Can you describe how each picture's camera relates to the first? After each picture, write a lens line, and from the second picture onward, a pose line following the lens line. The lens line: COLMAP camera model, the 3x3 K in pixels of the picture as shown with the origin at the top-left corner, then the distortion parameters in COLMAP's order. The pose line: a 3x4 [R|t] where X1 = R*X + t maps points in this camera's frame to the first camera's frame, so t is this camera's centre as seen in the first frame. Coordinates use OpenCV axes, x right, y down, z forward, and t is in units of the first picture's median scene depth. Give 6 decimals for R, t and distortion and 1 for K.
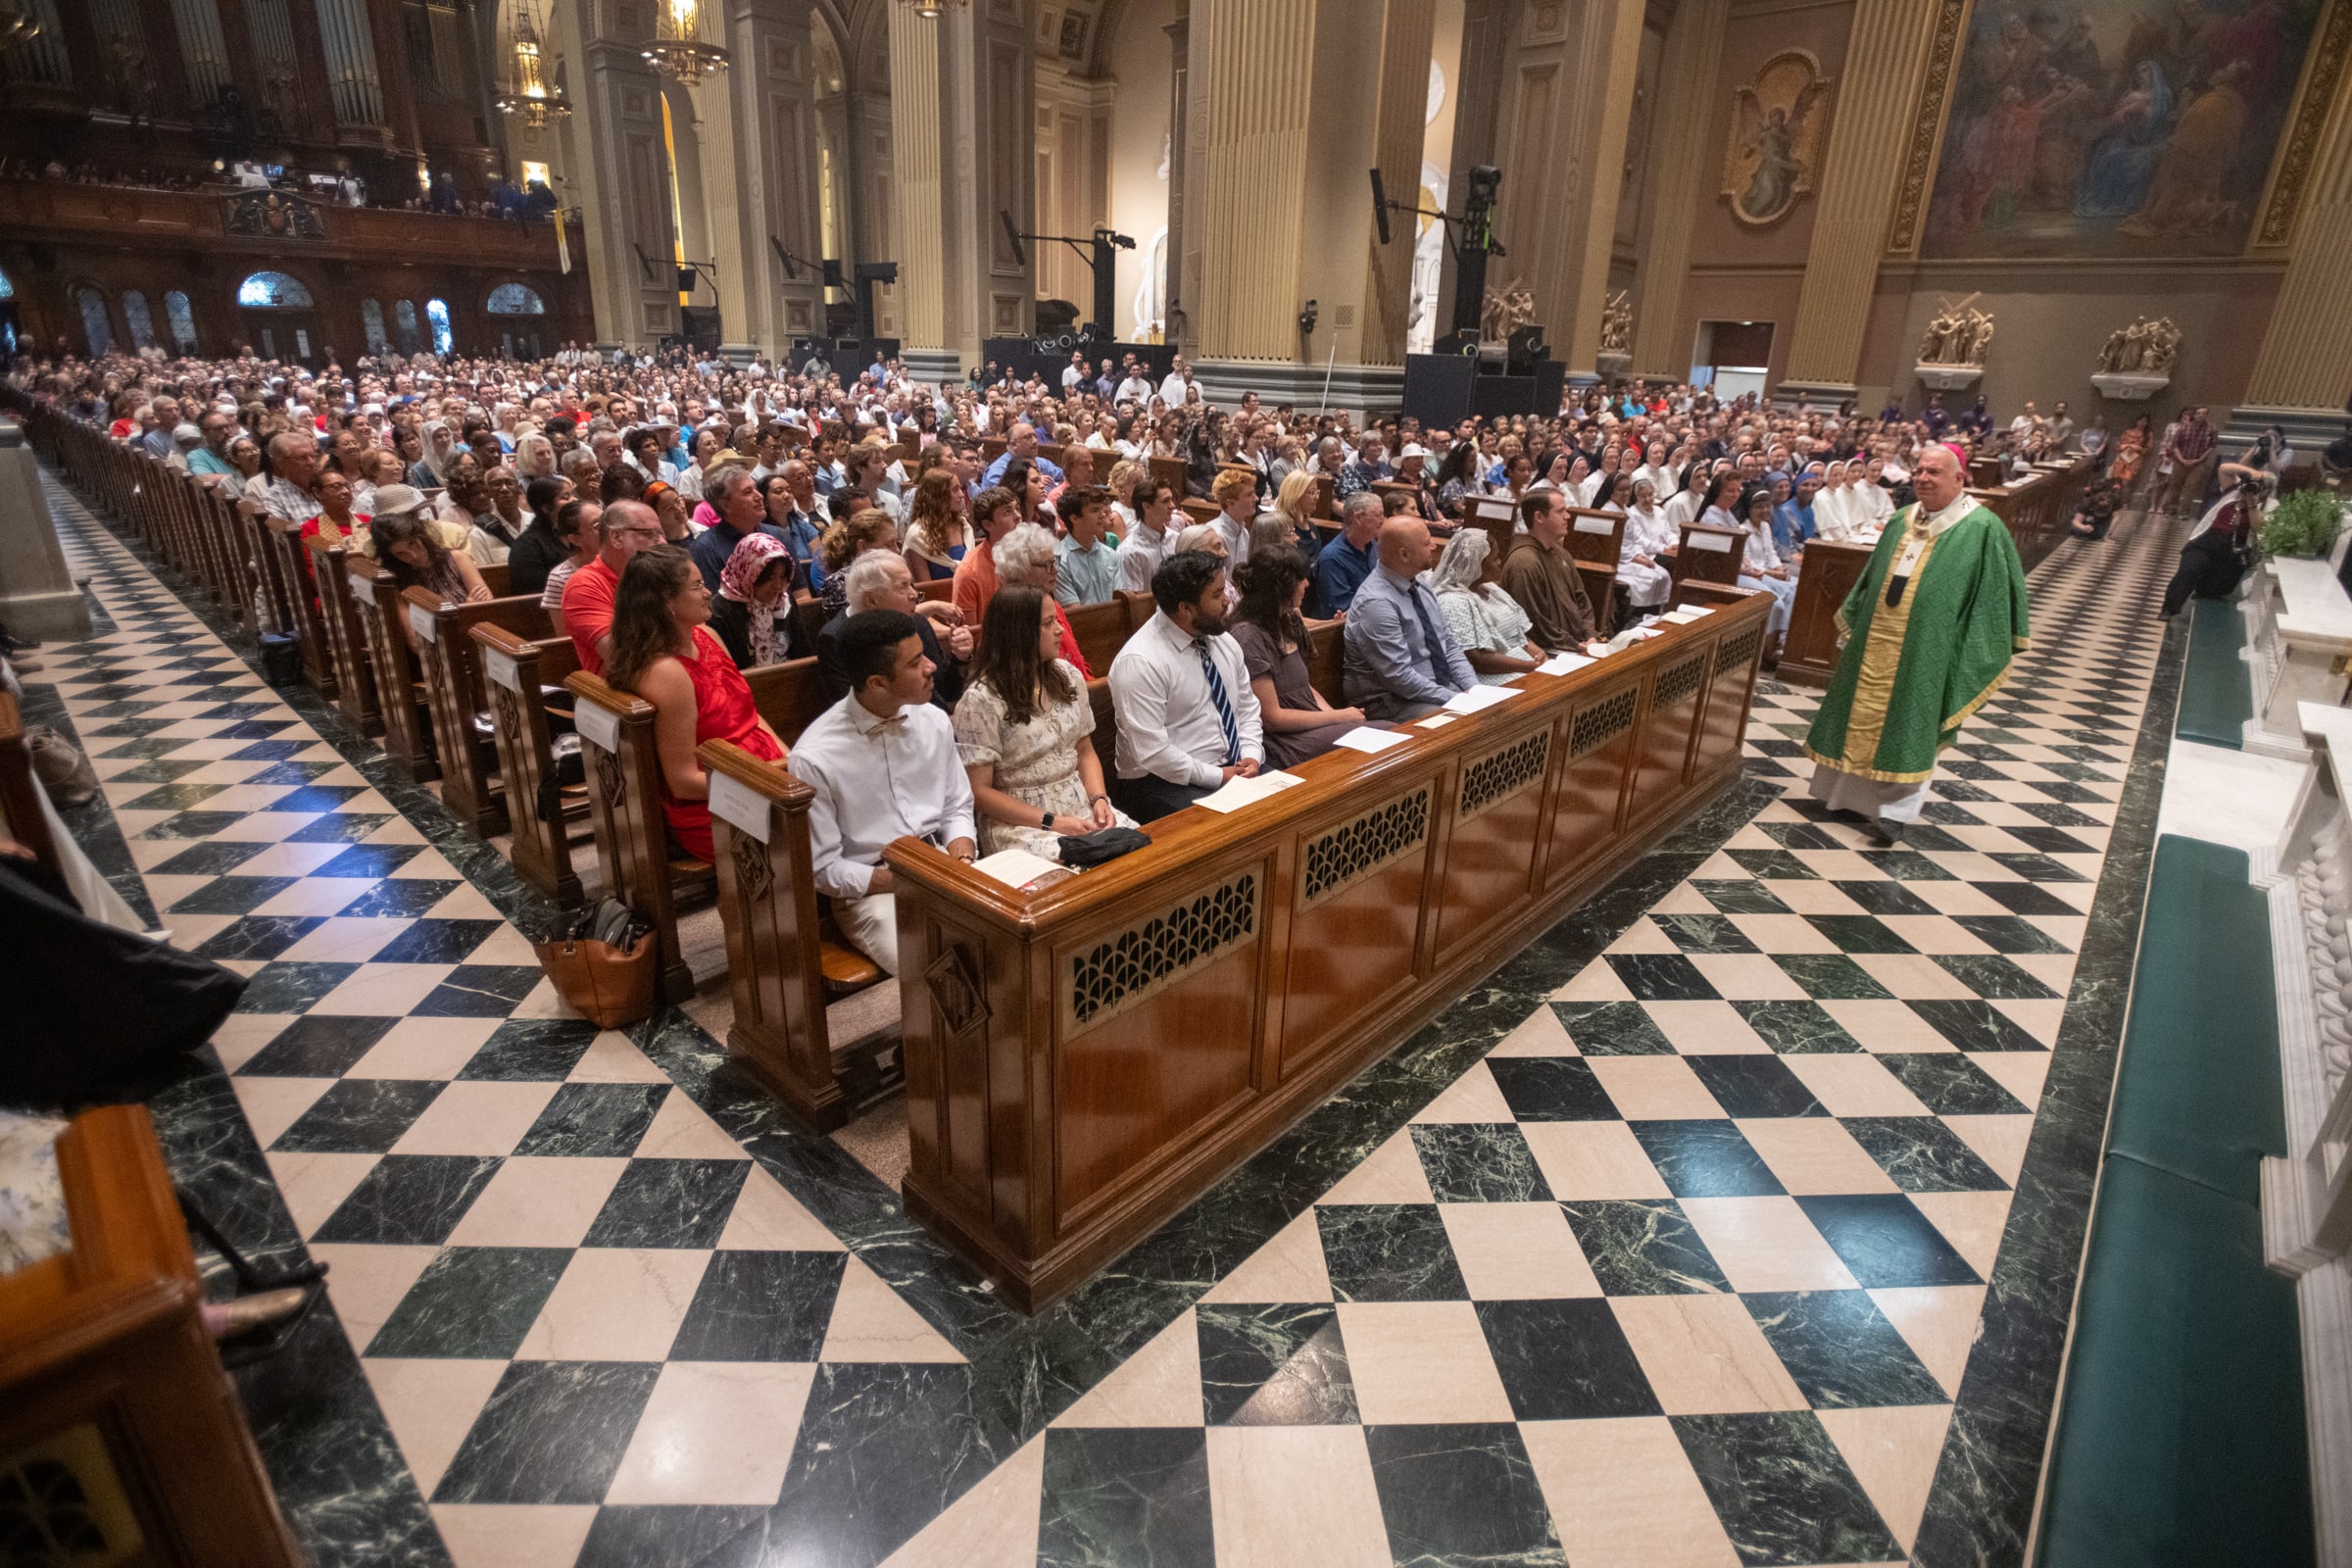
lens RADIAL K [[1087.0, 0, 1176.0], [0, 1087.0, 784.0], [0, 0, 1]] dist [-0.014272, 0.000365]
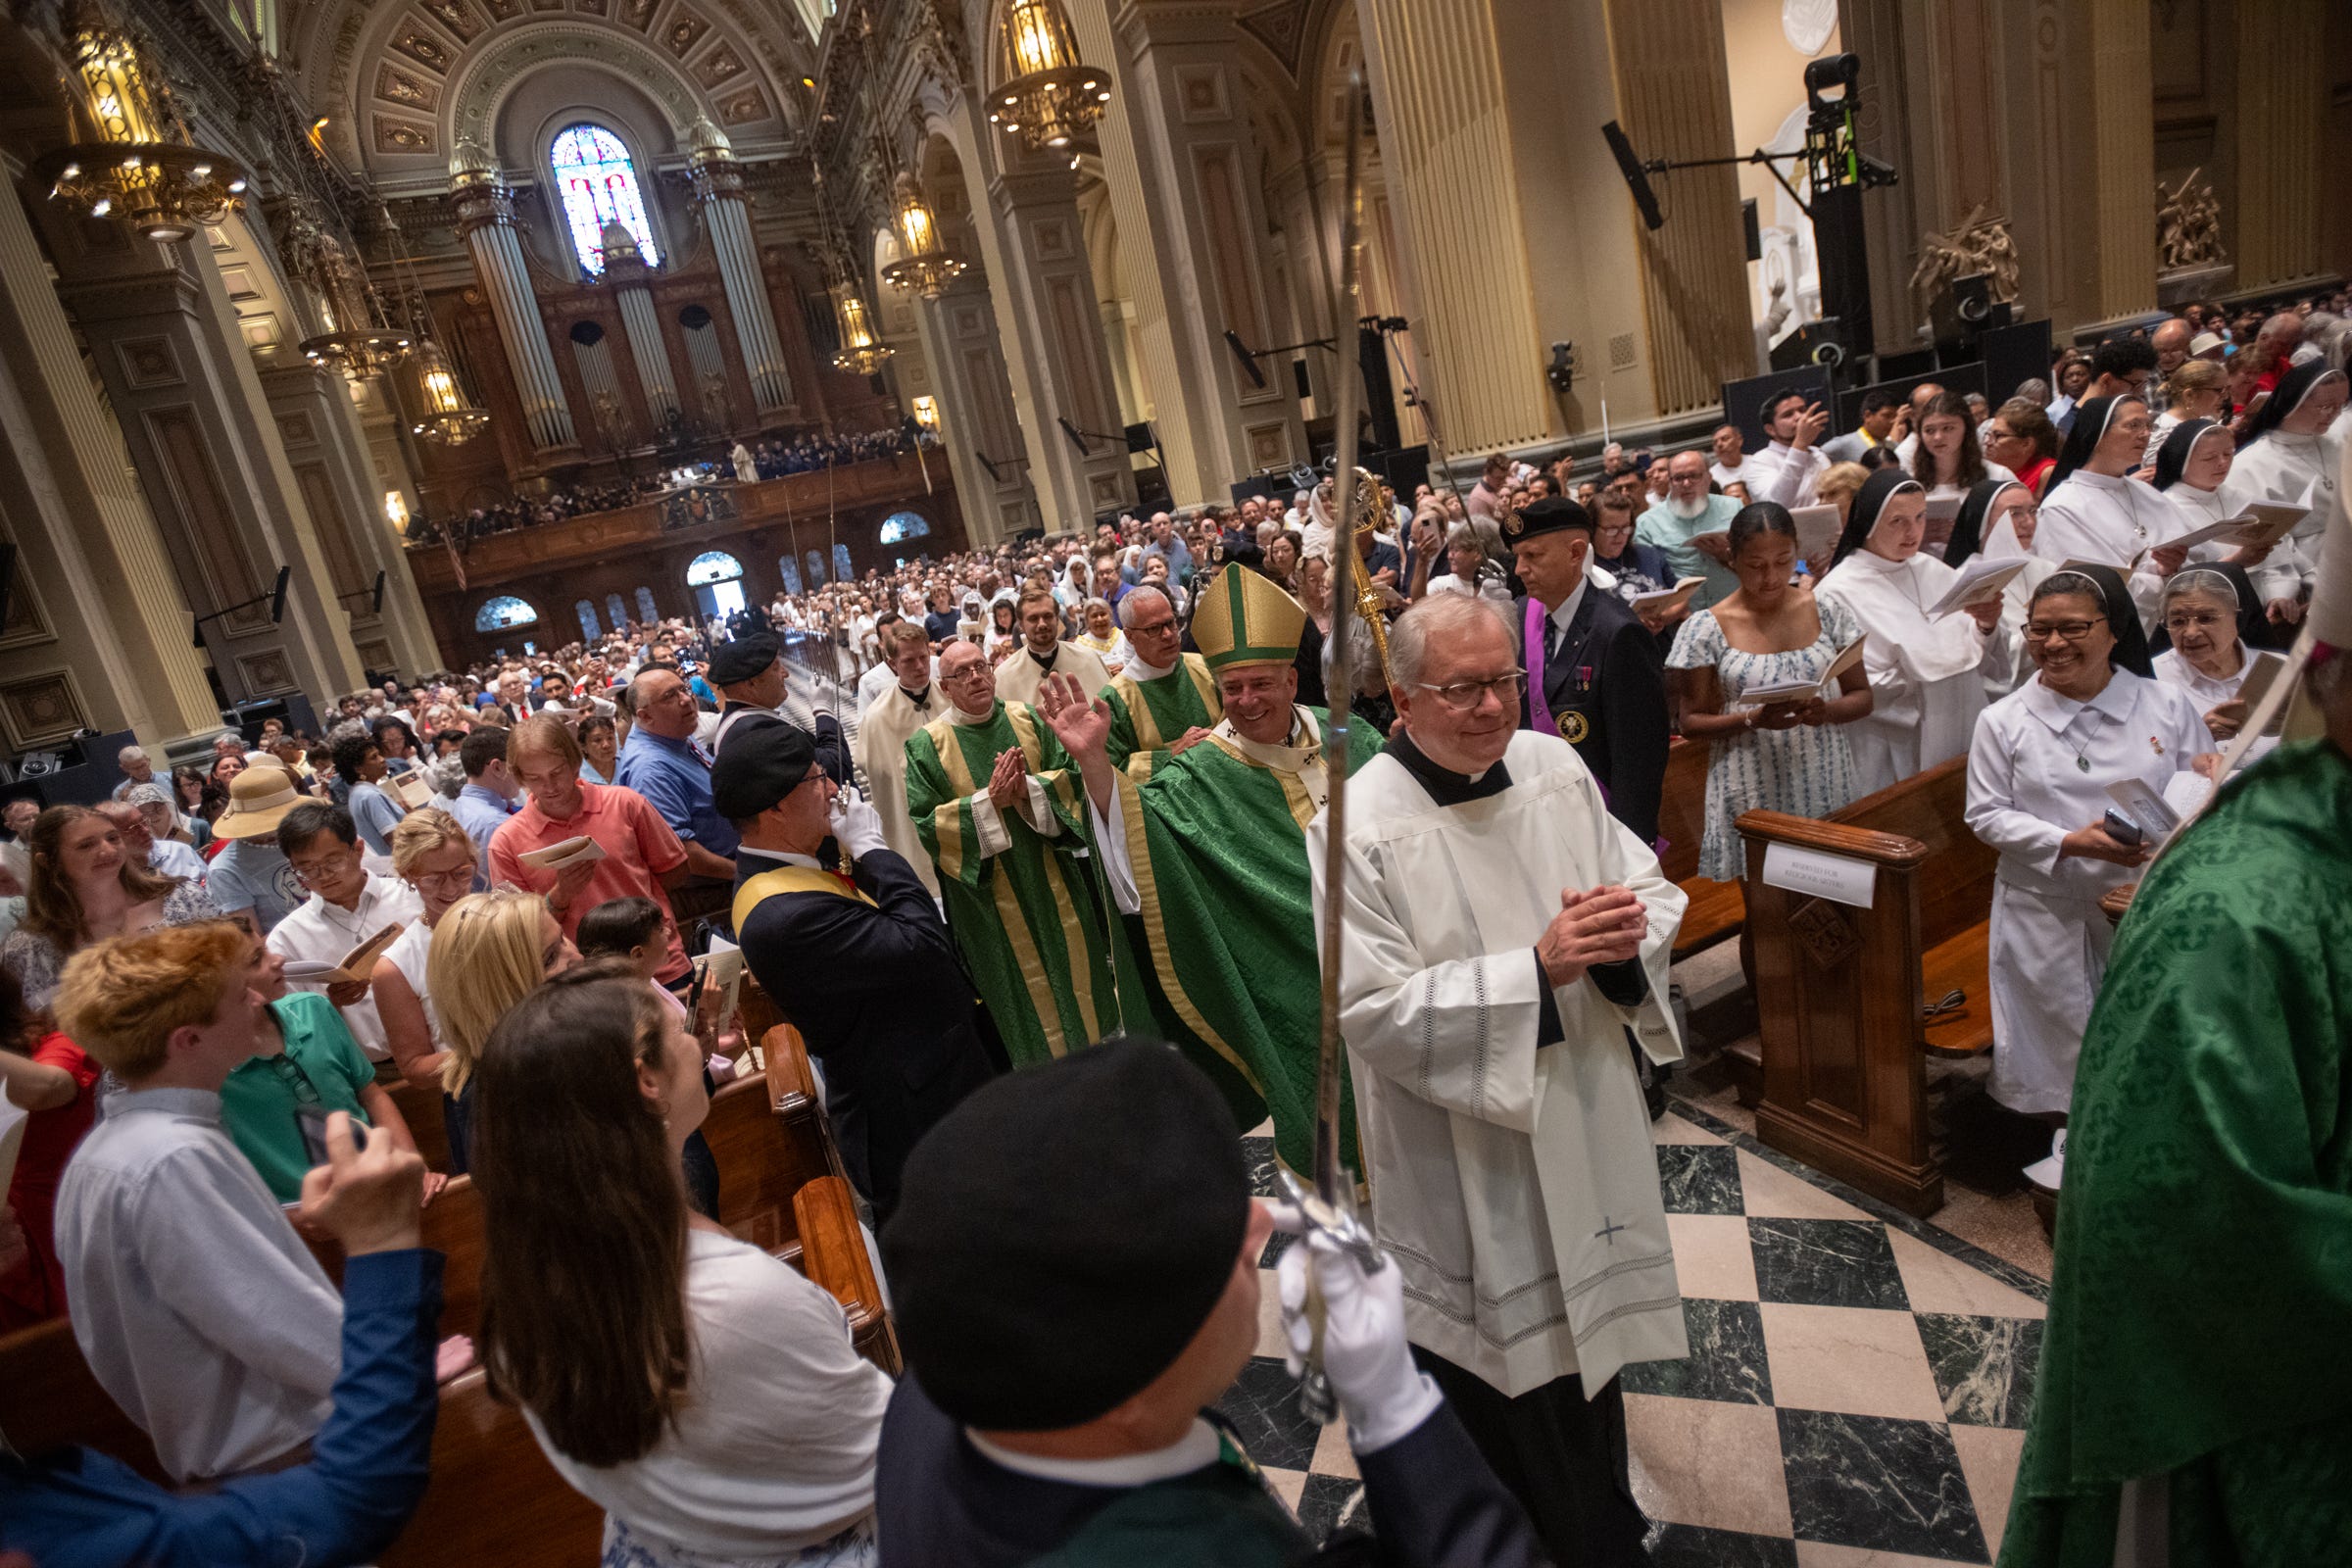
lens RADIAL K [[1175.5, 0, 1176.0], [0, 1175.5, 784.0], [0, 0, 1]] dist [-0.000362, 0.000862]
pose [[0.908806, -0.127641, -0.397215, 0.110948], [0.082649, 0.988263, -0.128473, -0.073840], [0.408951, 0.083928, 0.908689, 0.187221]]
